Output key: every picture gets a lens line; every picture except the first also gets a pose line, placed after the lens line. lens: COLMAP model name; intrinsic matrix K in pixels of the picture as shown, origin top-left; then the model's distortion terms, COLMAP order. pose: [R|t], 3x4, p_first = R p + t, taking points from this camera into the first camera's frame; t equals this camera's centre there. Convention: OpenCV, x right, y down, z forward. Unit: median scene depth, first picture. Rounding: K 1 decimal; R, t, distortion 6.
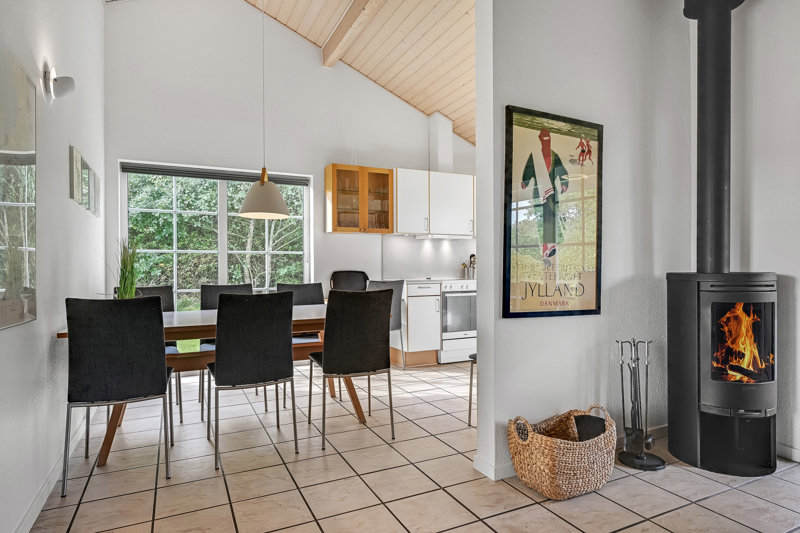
lens RADIAL K [[455.4, 0, 395.8], [0, 455.4, 268.7], [0, 0, 1]] dist [0.001670, 0.001526]
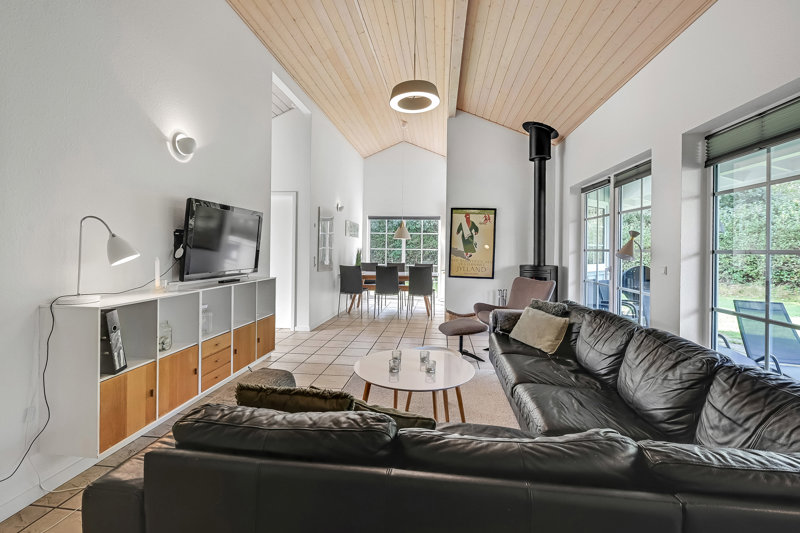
lens RADIAL K [[347.7, 0, 404.4], [0, 347.7, 249.3], [0, 0, 1]] dist [-0.003038, 0.000110]
pose [[0.849296, 0.014298, -0.527723, 0.581523], [-0.018014, 0.999836, -0.001902, -0.033679], [0.527609, 0.011122, 0.849414, -0.545964]]
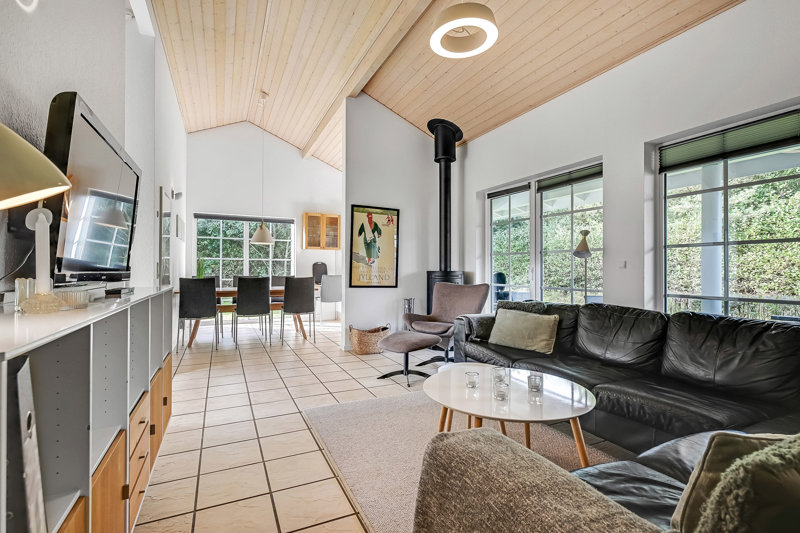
lens RADIAL K [[368.4, 0, 398.4], [0, 368.4, 267.8], [0, 0, 1]] dist [-0.001299, -0.000020]
pose [[0.999952, 0.009386, -0.002848, 0.247710], [-0.009414, 0.999906, -0.009978, 0.007133], [0.002754, 0.010005, 0.999946, -0.508923]]
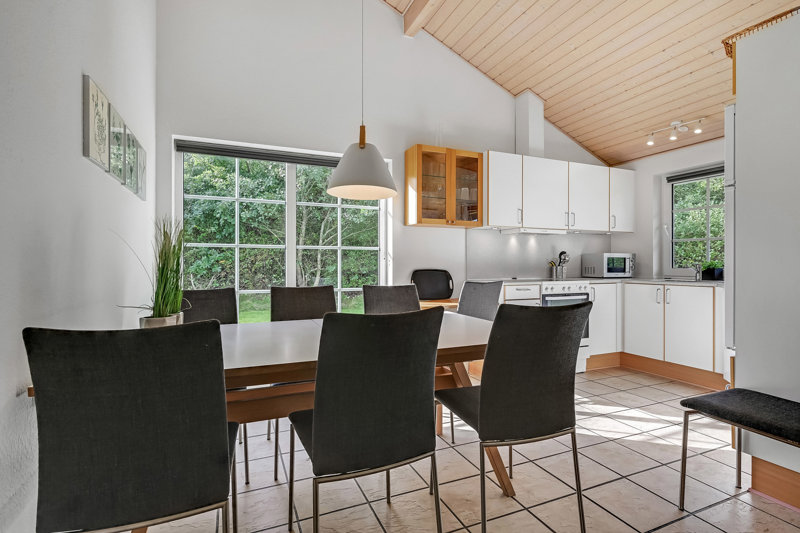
lens RADIAL K [[386.9, 0, 398.0], [0, 386.9, 264.5], [0, 0, 1]] dist [0.000697, -0.000302]
pose [[0.998863, 0.004686, -0.047434, -0.140390], [-0.004919, 0.999976, -0.004791, -0.000925], [0.047410, 0.005019, 0.998863, 0.273402]]
